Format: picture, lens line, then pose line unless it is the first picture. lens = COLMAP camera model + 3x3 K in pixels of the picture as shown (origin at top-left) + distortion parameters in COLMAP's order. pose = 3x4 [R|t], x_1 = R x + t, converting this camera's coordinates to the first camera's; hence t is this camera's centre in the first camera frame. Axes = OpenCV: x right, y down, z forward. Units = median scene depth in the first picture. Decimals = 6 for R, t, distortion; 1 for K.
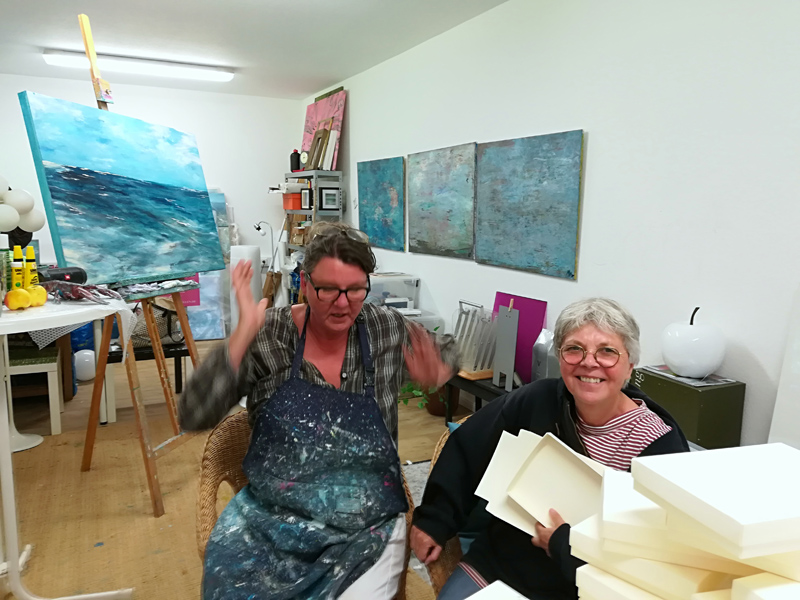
lens RADIAL K [[614.9, 0, 400.4], [0, 614.9, 299.3], [0, 0, 1]] dist [0.049221, -0.002363]
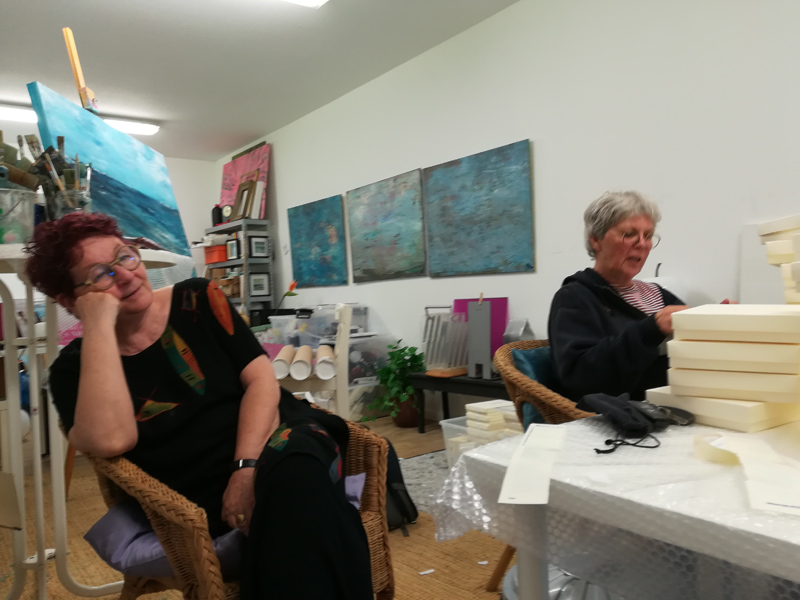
lens RADIAL K [[614.9, 0, 398.8], [0, 614.9, 300.1], [0, 0, 1]] dist [0.049221, -0.002363]
pose [[0.975028, -0.064487, 0.212513, -0.157540], [0.095507, 0.985663, -0.139092, 0.121549], [-0.200497, 0.155915, 0.967208, -0.018021]]
